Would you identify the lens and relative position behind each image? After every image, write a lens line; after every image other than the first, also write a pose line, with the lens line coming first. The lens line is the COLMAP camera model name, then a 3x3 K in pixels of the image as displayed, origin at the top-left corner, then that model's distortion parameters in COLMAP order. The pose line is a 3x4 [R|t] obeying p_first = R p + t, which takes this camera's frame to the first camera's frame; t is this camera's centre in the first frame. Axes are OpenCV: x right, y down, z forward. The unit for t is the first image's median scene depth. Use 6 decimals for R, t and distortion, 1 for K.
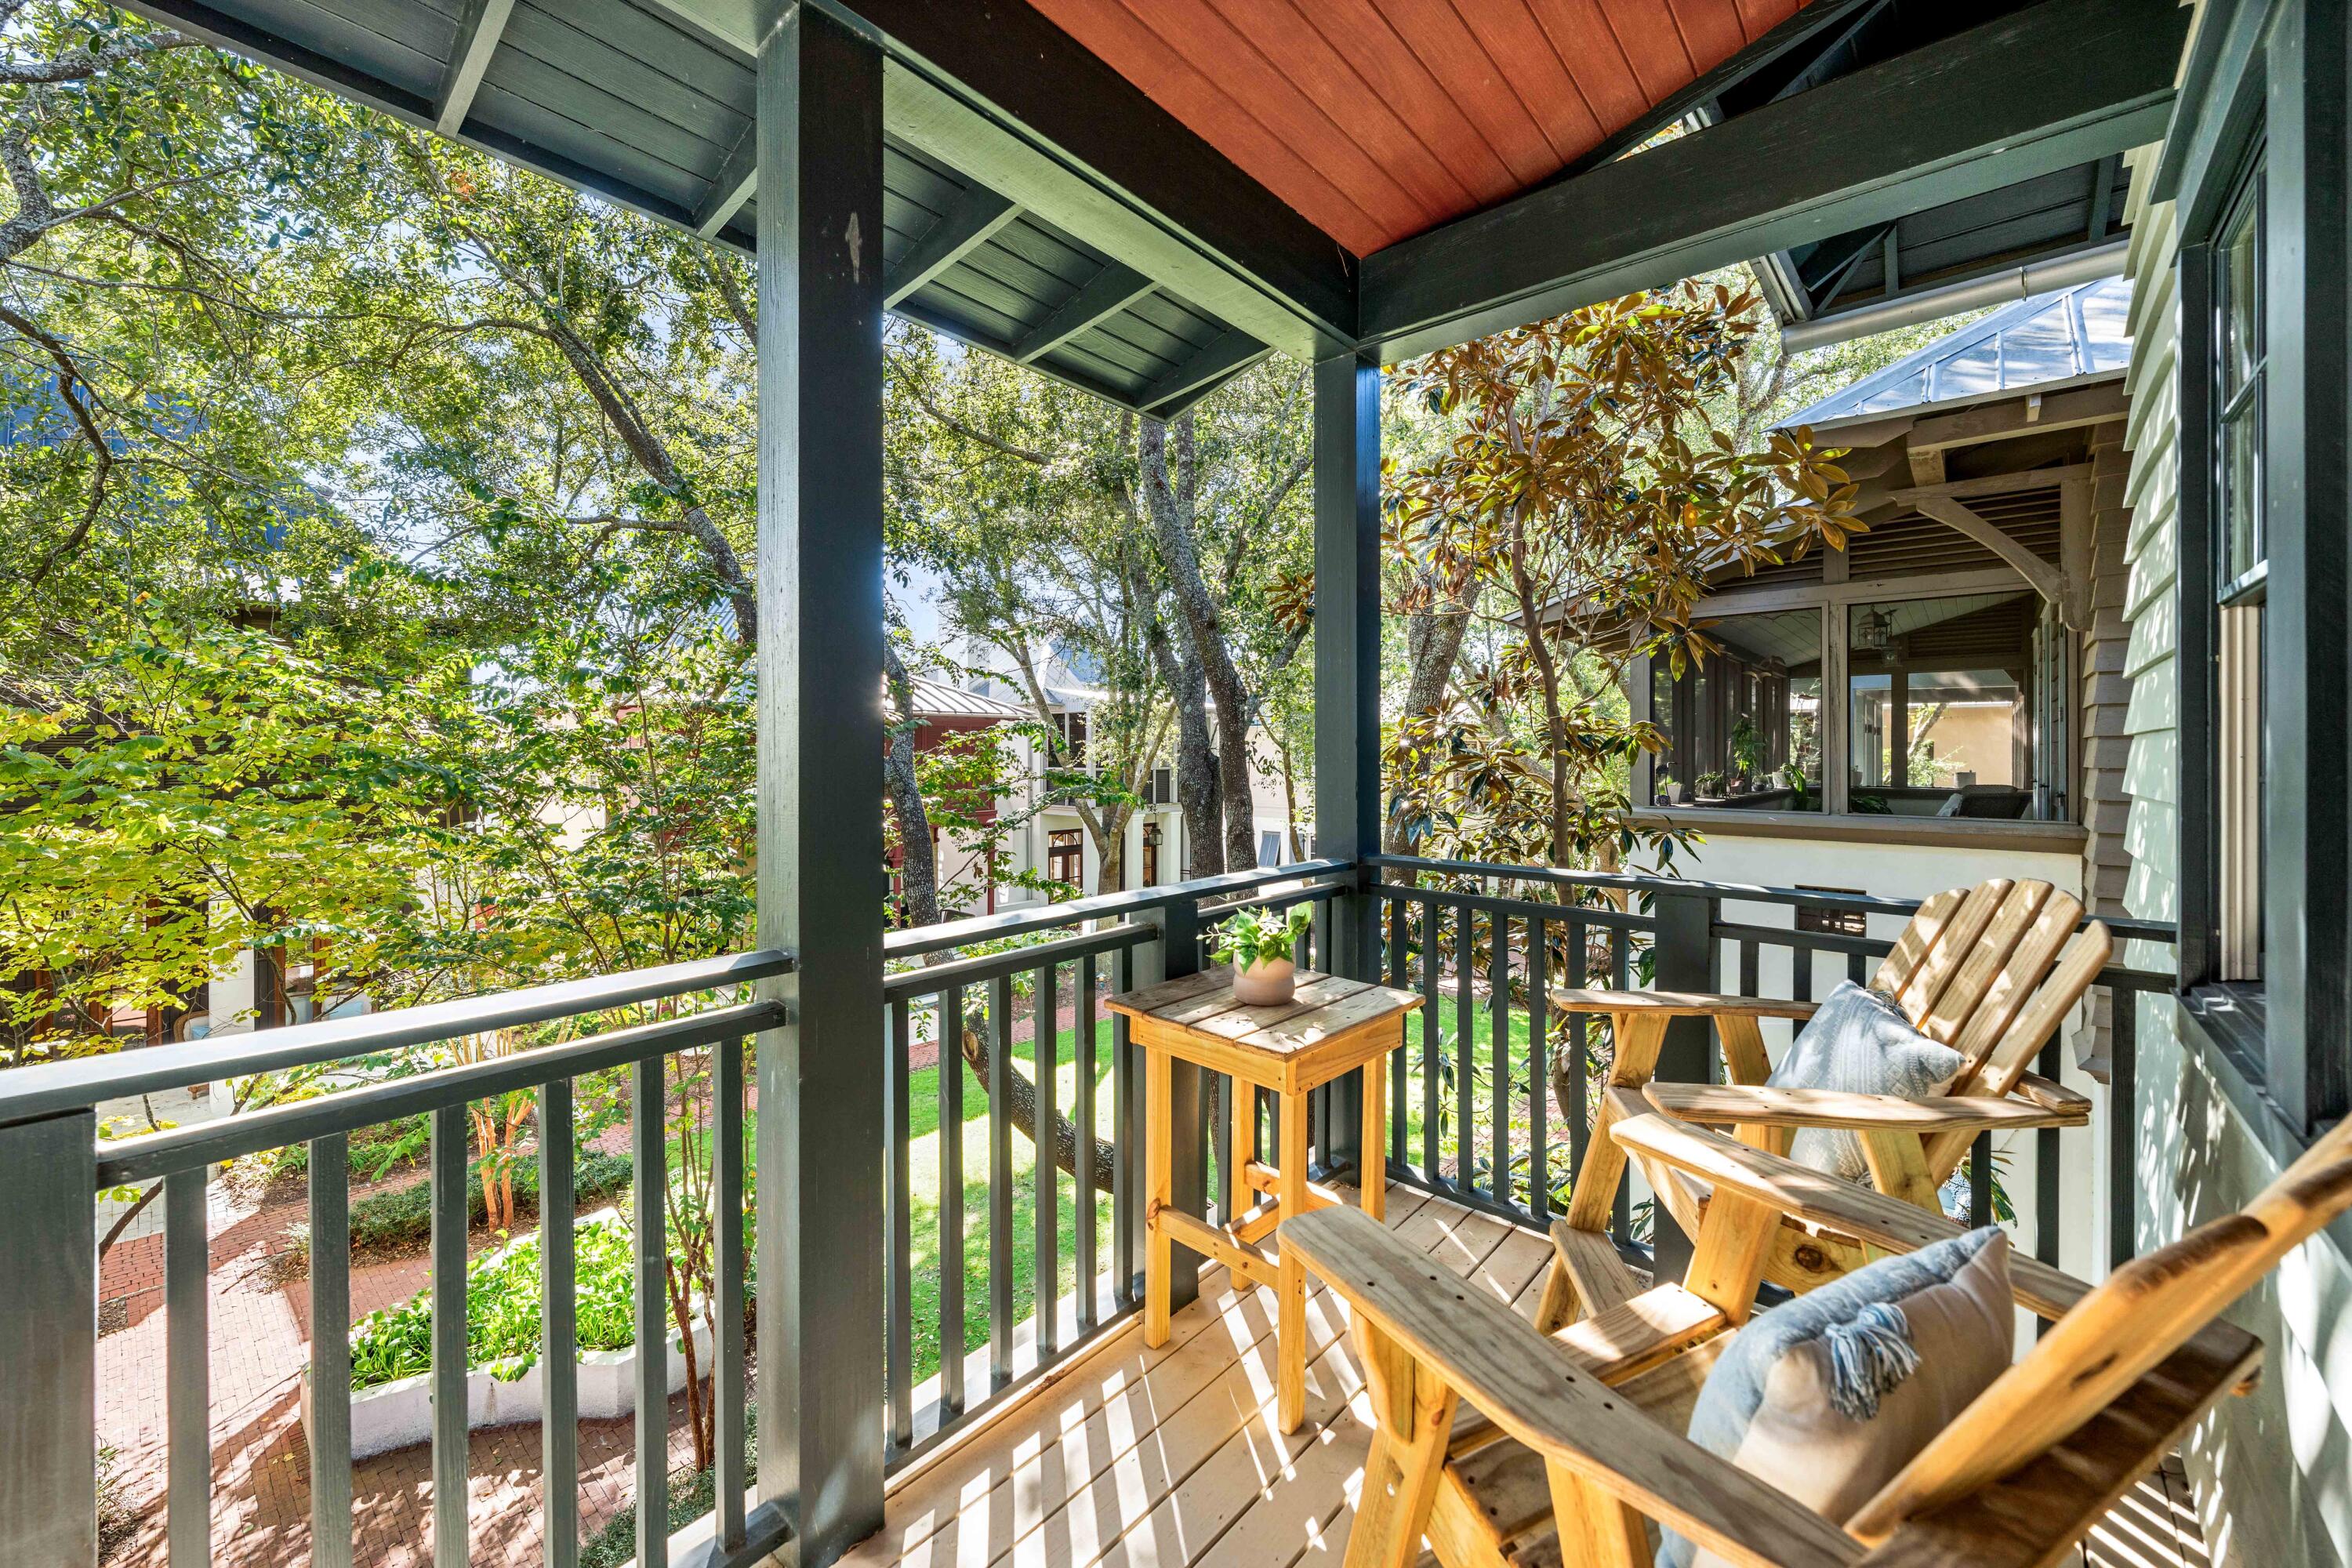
lens RADIAL K [[943.2, 0, 1174.0], [0, 943.2, 764.5], [0, 0, 1]] dist [-0.000896, -0.000068]
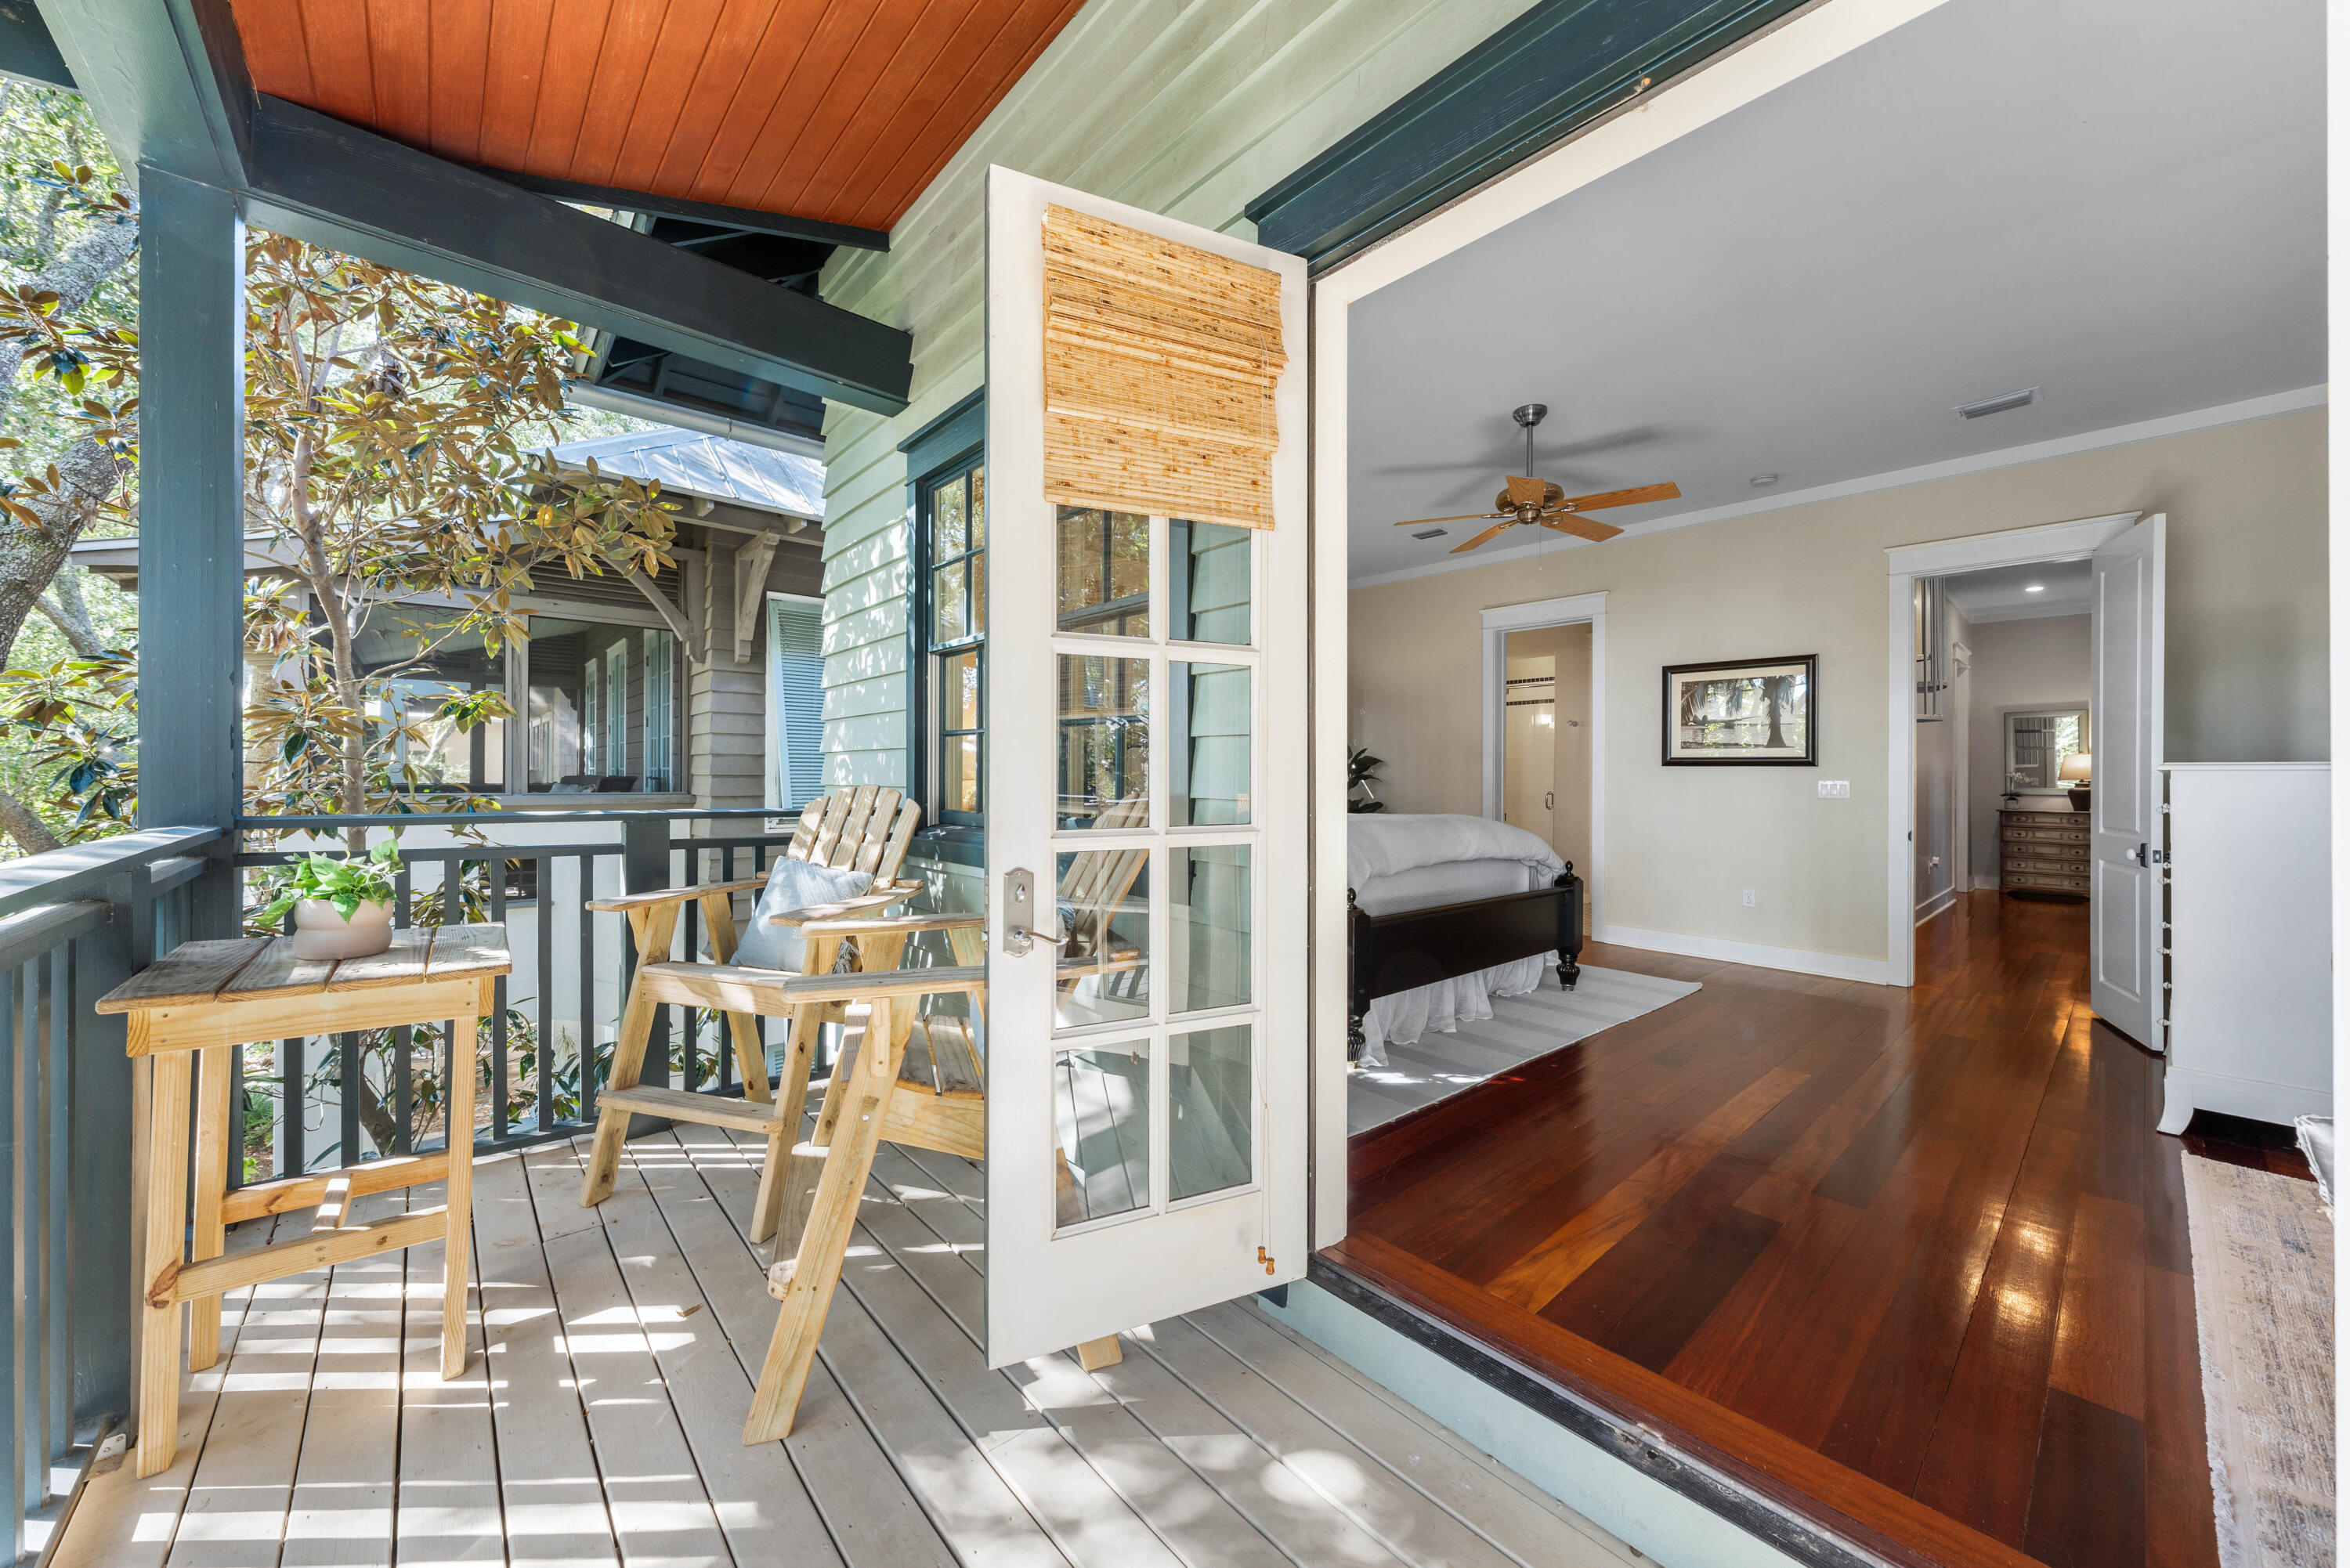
lens RADIAL K [[854.3, 0, 1171.0], [0, 854.3, 777.0], [0, 0, 1]] dist [0.002071, -0.000058]
pose [[0.134267, -0.000284, 0.990945, -0.509291], [0.004664, 0.999989, -0.000346, 0.080431], [-0.990934, 0.004668, 0.134266, 0.123397]]
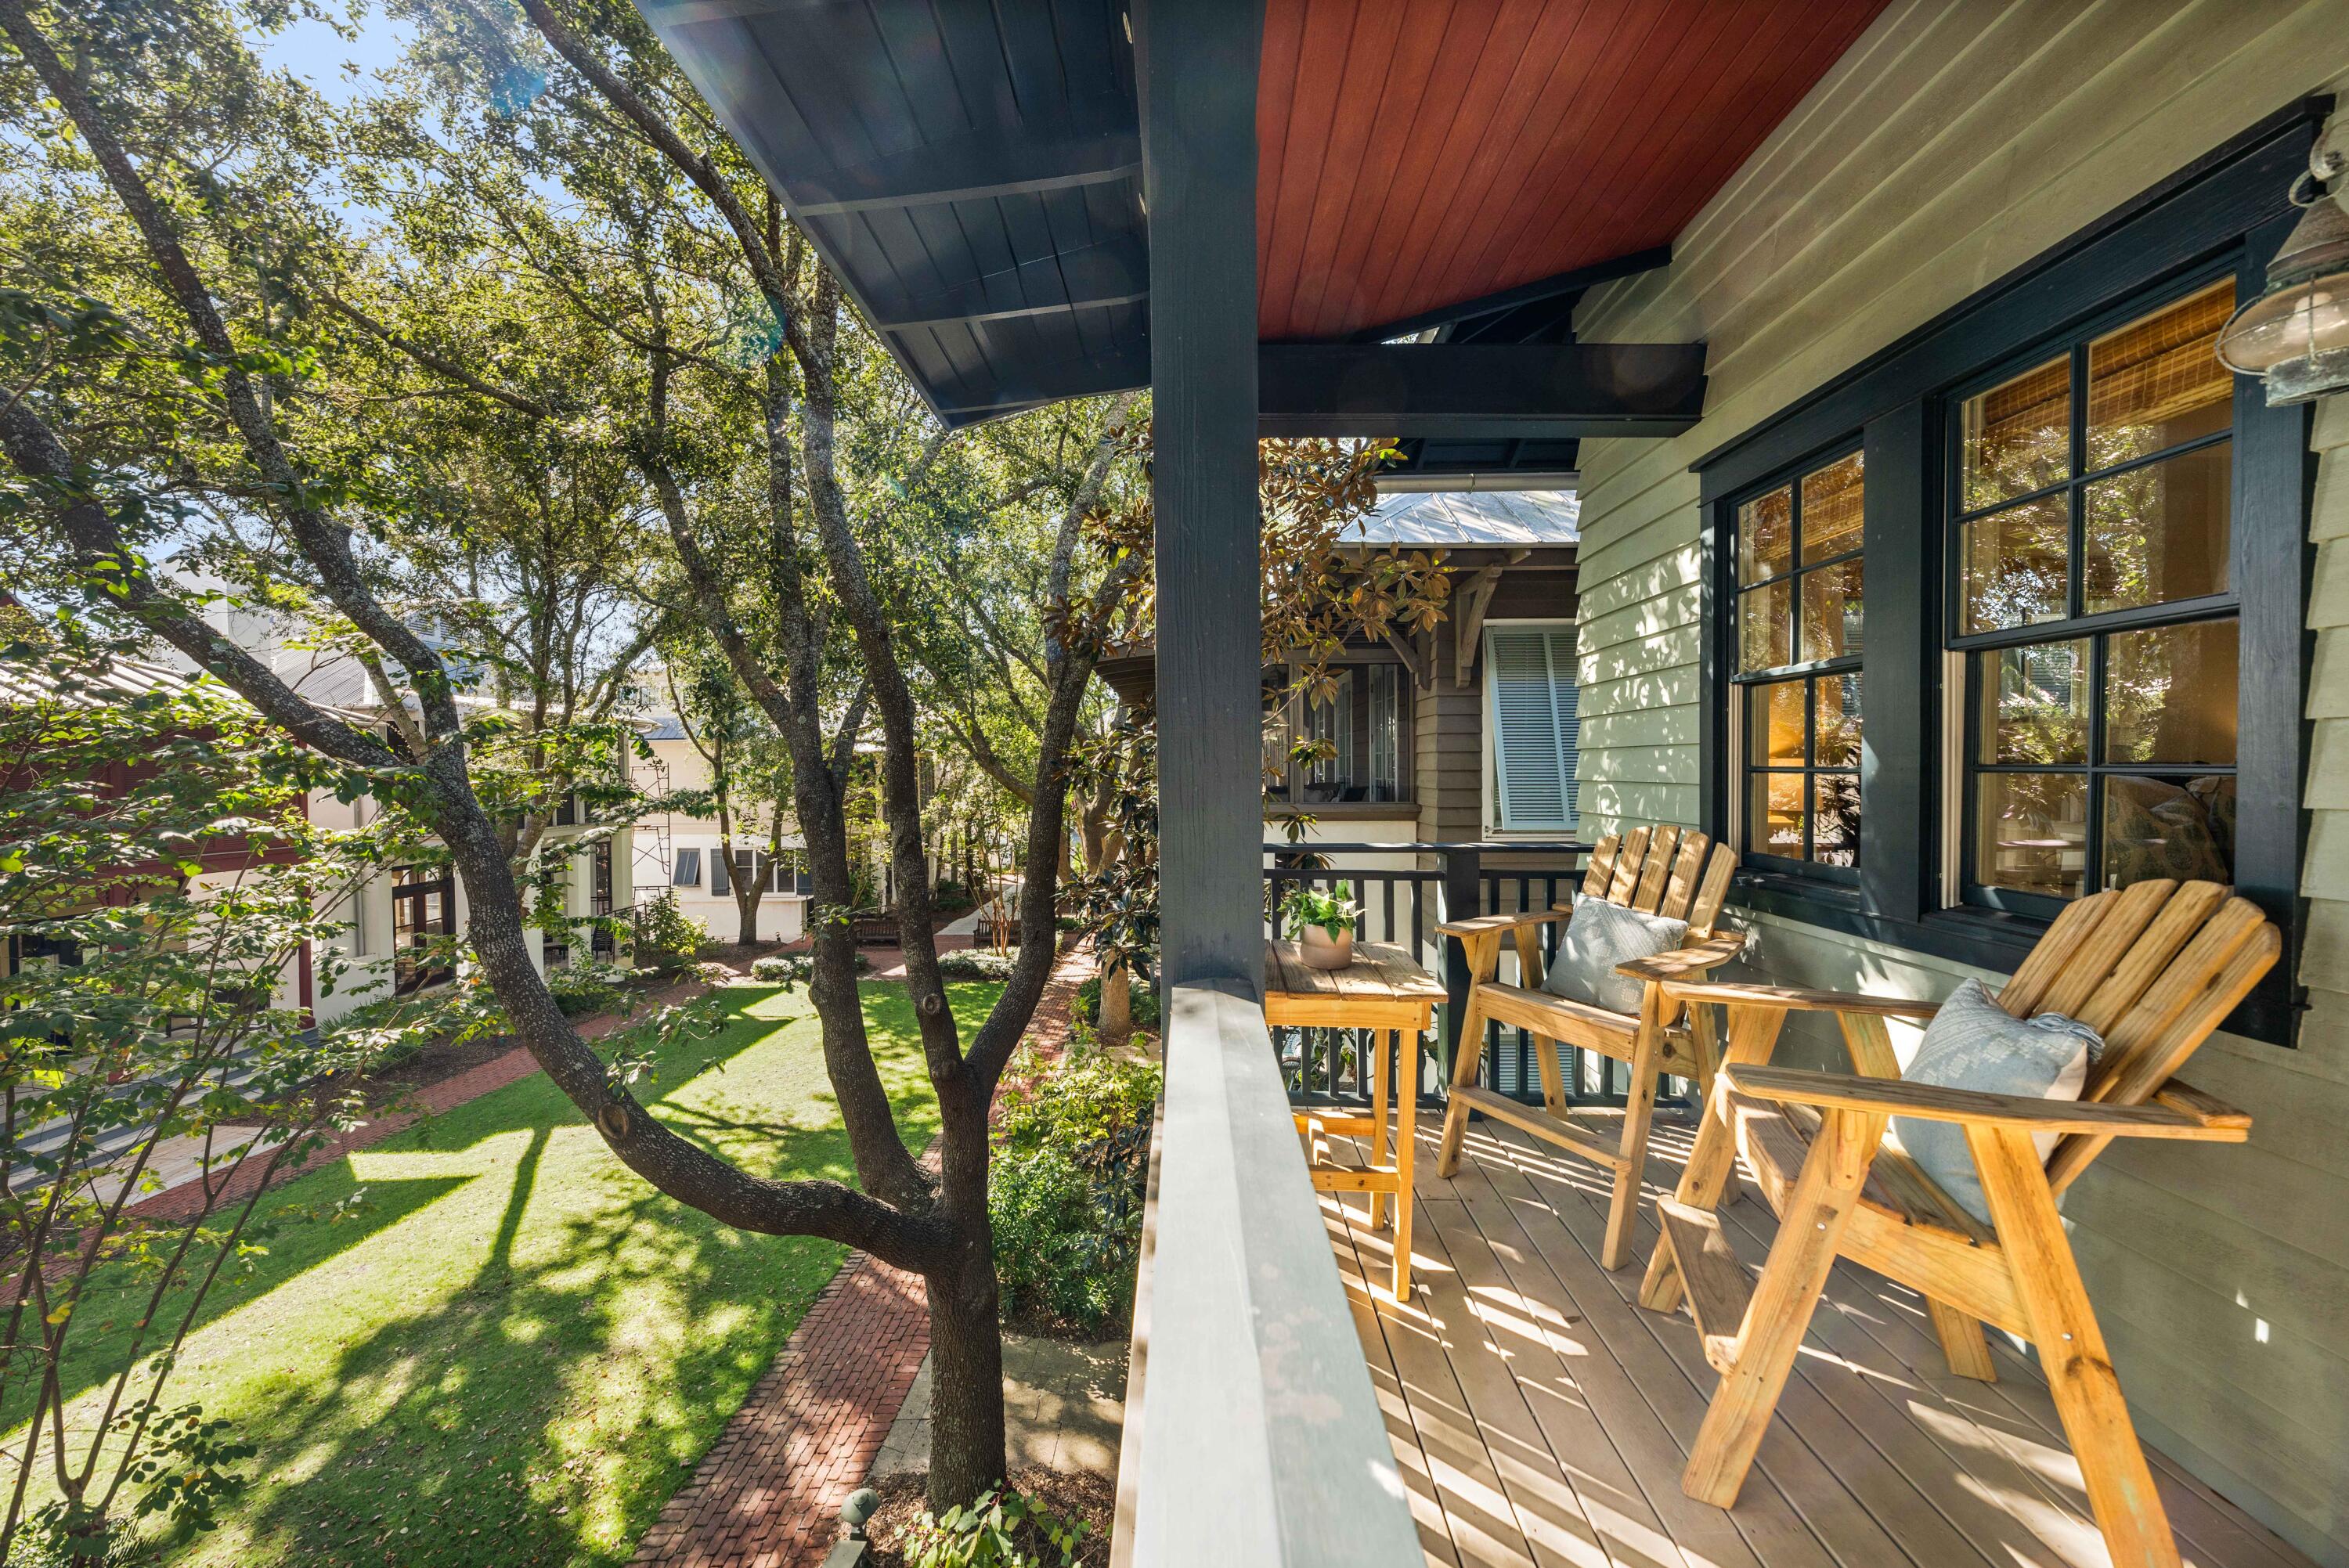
lens RADIAL K [[814.9, 0, 1176.2], [0, 814.9, 787.4], [0, 0, 1]] dist [-0.007360, -0.000108]
pose [[0.766522, -0.019069, 0.641935, -0.619497], [0.013300, 0.999816, 0.013819, 0.008671], [-0.642080, -0.002054, 0.766635, 0.291278]]
